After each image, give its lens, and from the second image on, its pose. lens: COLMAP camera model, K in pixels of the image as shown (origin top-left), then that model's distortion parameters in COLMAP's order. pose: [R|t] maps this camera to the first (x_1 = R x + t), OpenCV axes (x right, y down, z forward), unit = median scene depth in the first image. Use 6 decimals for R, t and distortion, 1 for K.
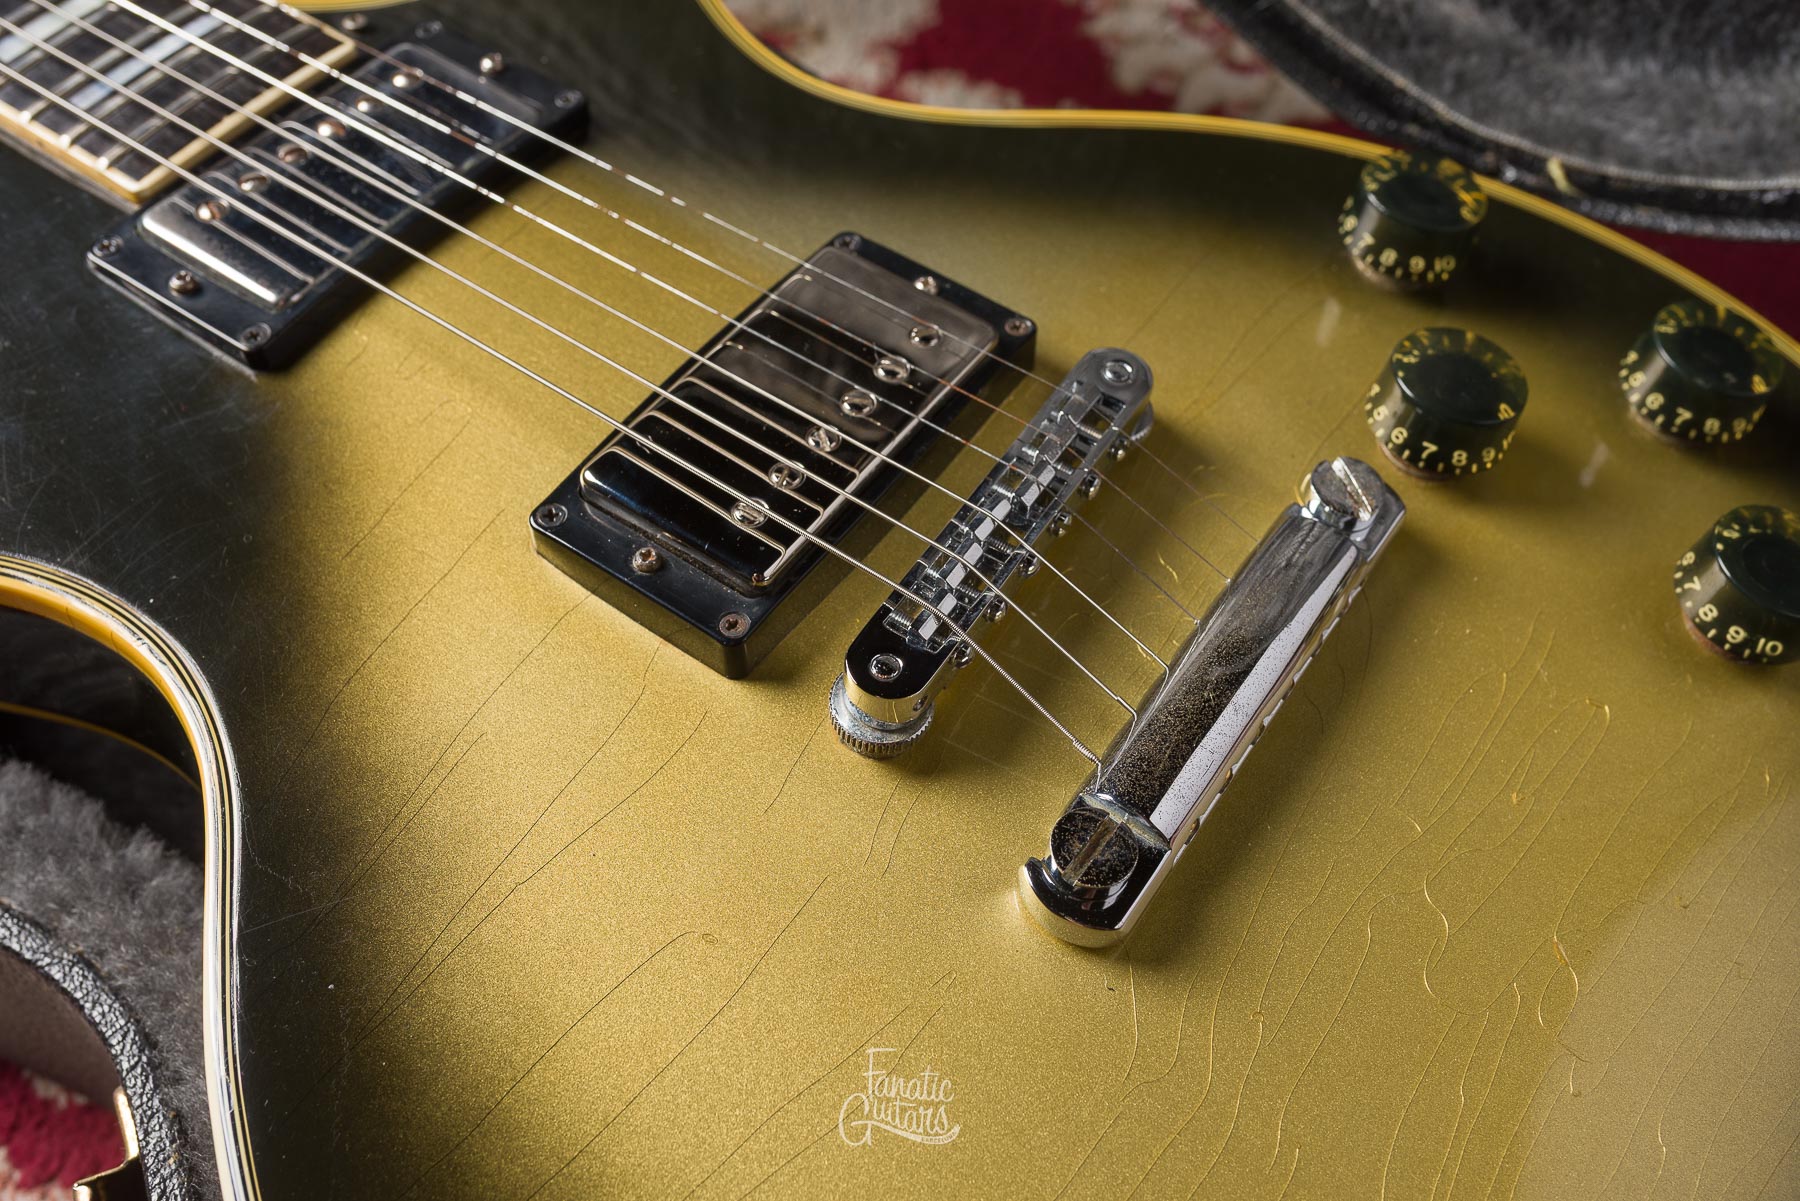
lens RADIAL K [[1822.7, 0, 902.7], [0, 1822.7, 599.5], [0, 0, 1]] dist [0.002412, 0.000737]
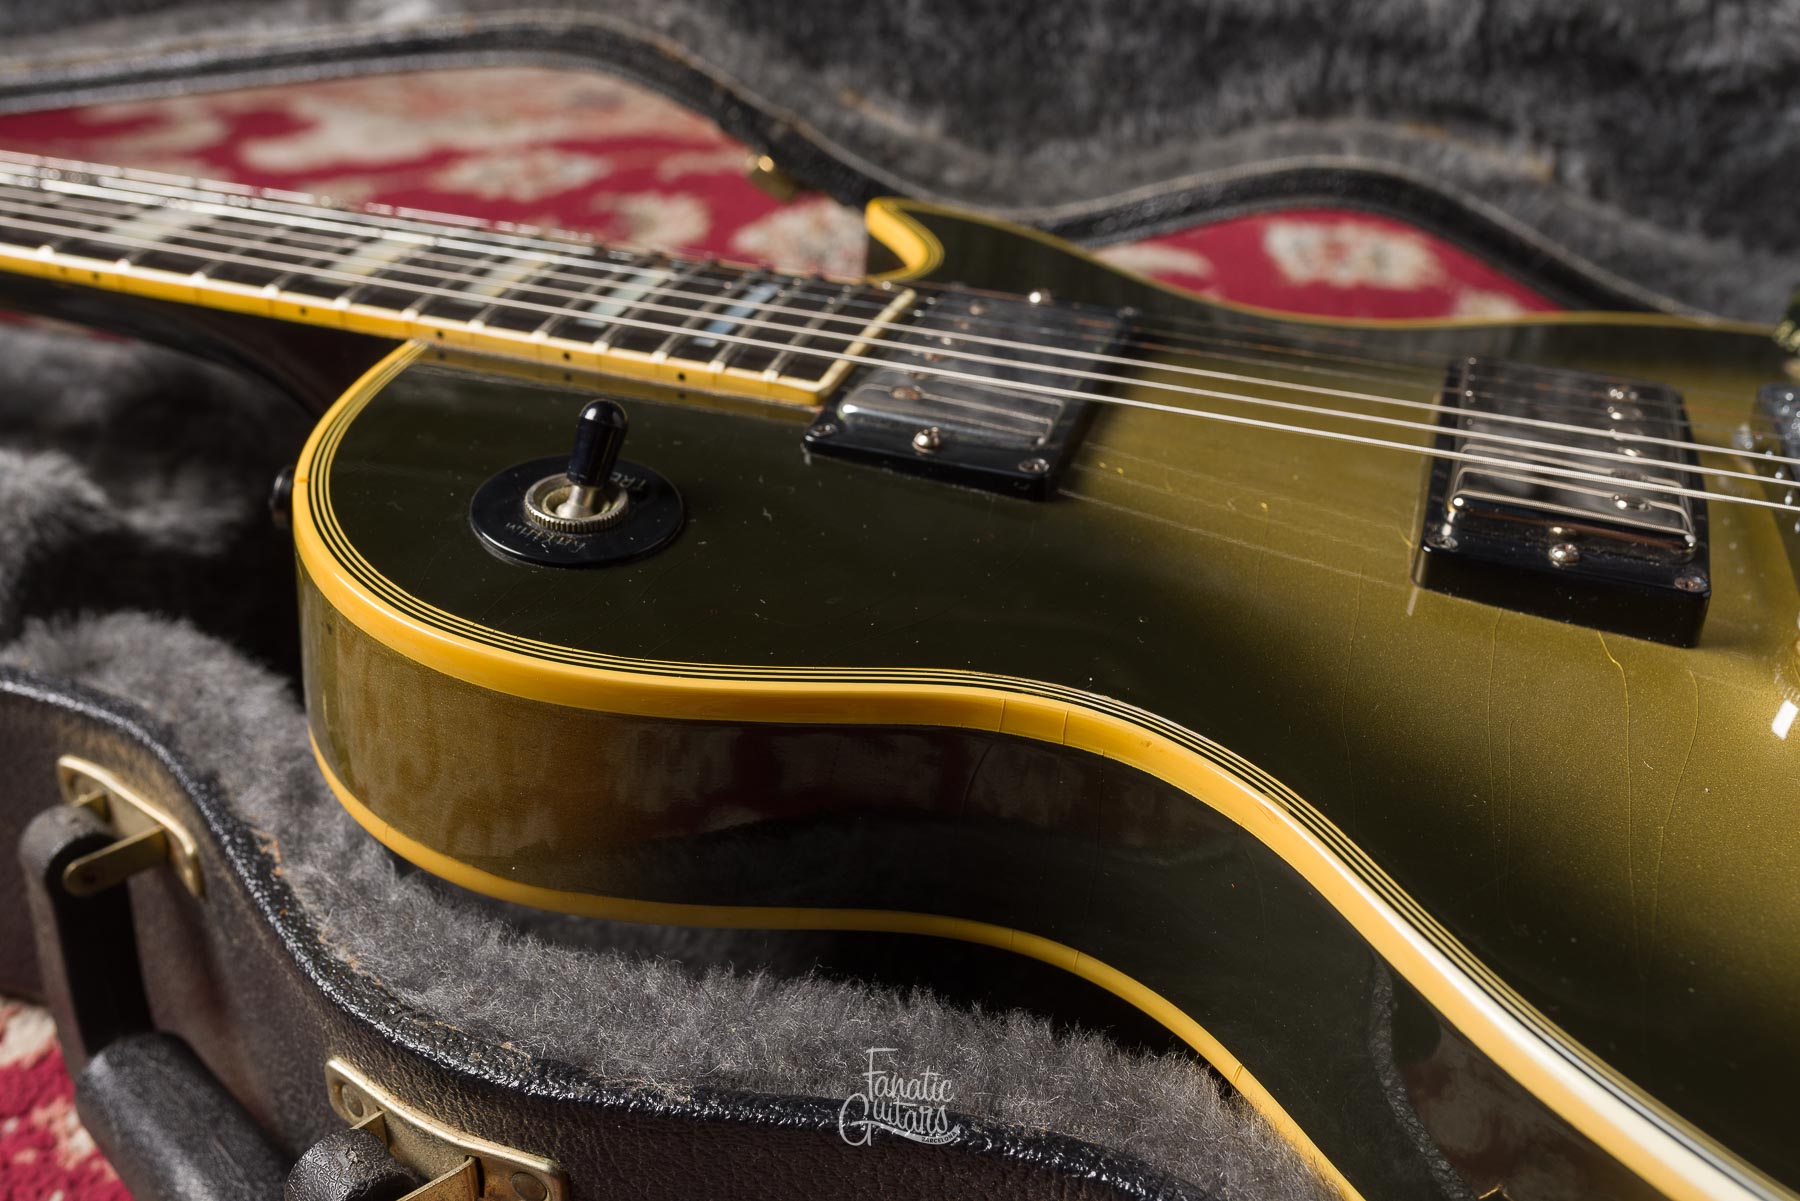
lens RADIAL K [[1816.1, 0, 900.0], [0, 1816.1, 600.5], [0, 0, 1]] dist [0.001746, 0.013465]
pose [[0.957066, -0.136042, 0.255964, -0.647238], [0.224604, 0.906247, -0.358147, 0.238766], [-0.183243, 0.400261, 0.897894, 0.164509]]
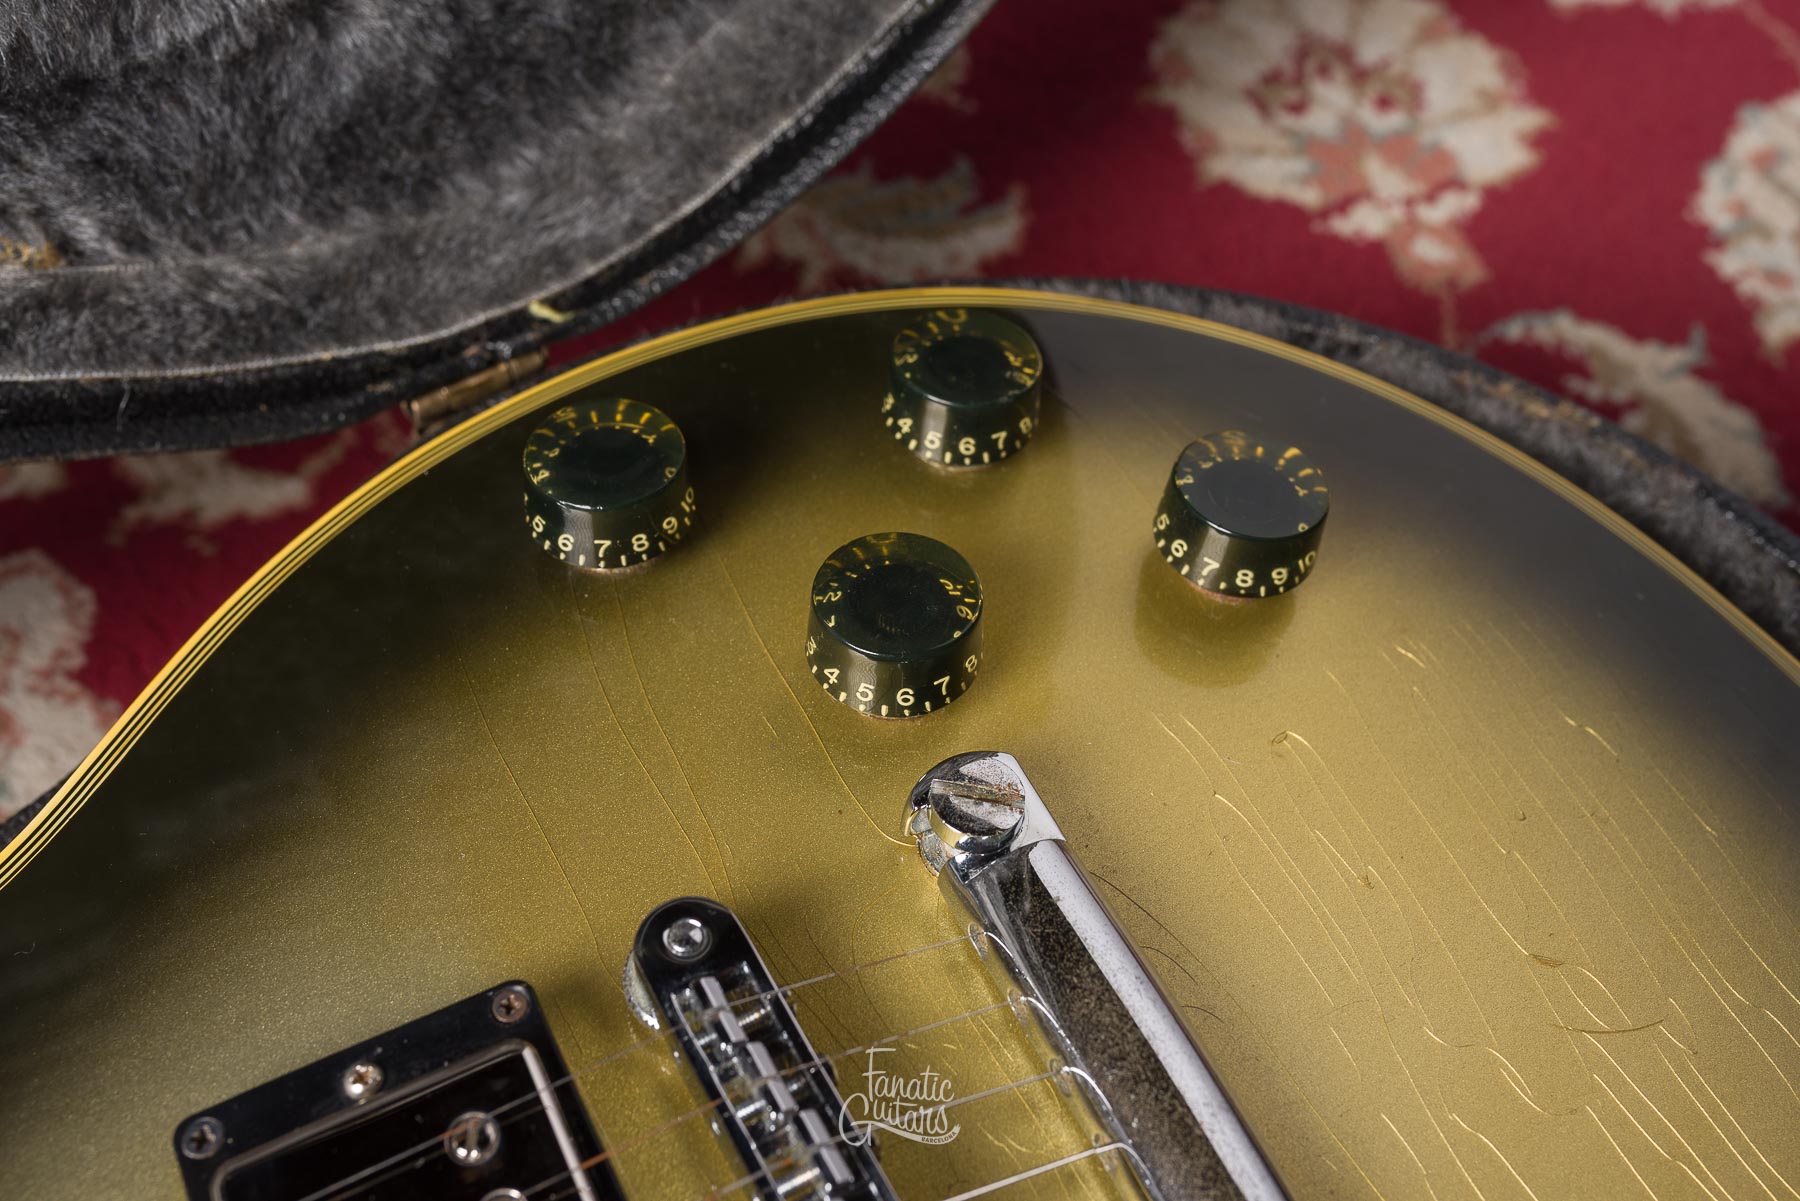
lens RADIAL K [[1822.7, 0, 902.7], [0, 1822.7, 599.5], [0, 0, 1]] dist [0.002412, 0.000737]
pose [[0.473016, -0.715480, 0.514144, -0.106994], [0.694933, 0.661697, 0.281470, -0.332544], [-0.541594, 0.224156, 0.810204, 0.329064]]
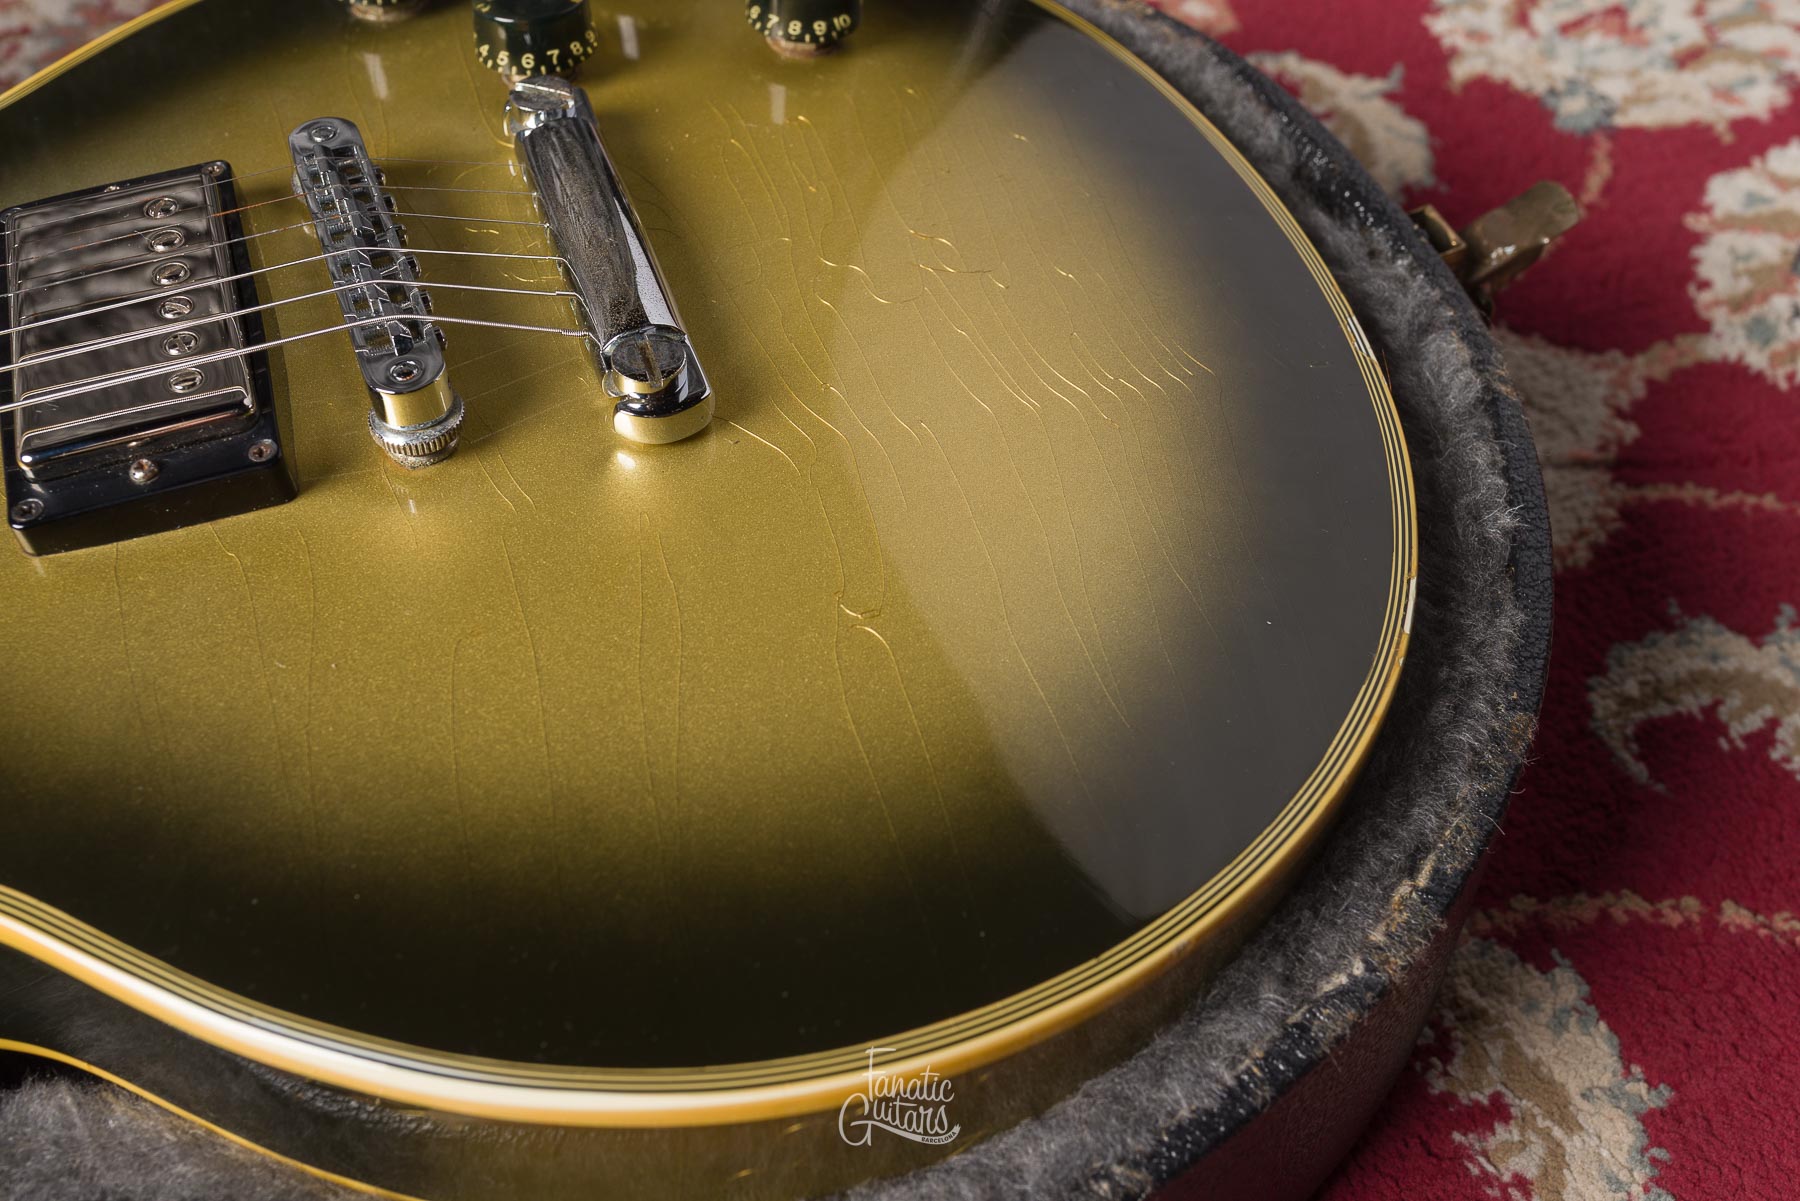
lens RADIAL K [[1794.6, 0, 900.0], [0, 1794.6, 600.5], [0, 0, 1]] dist [-0.008349, -0.005376]
pose [[0.582178, -0.651988, 0.485778, -0.374746], [0.673361, 0.721490, 0.161362, 0.135330], [-0.455690, 0.233163, 0.859059, -0.039744]]
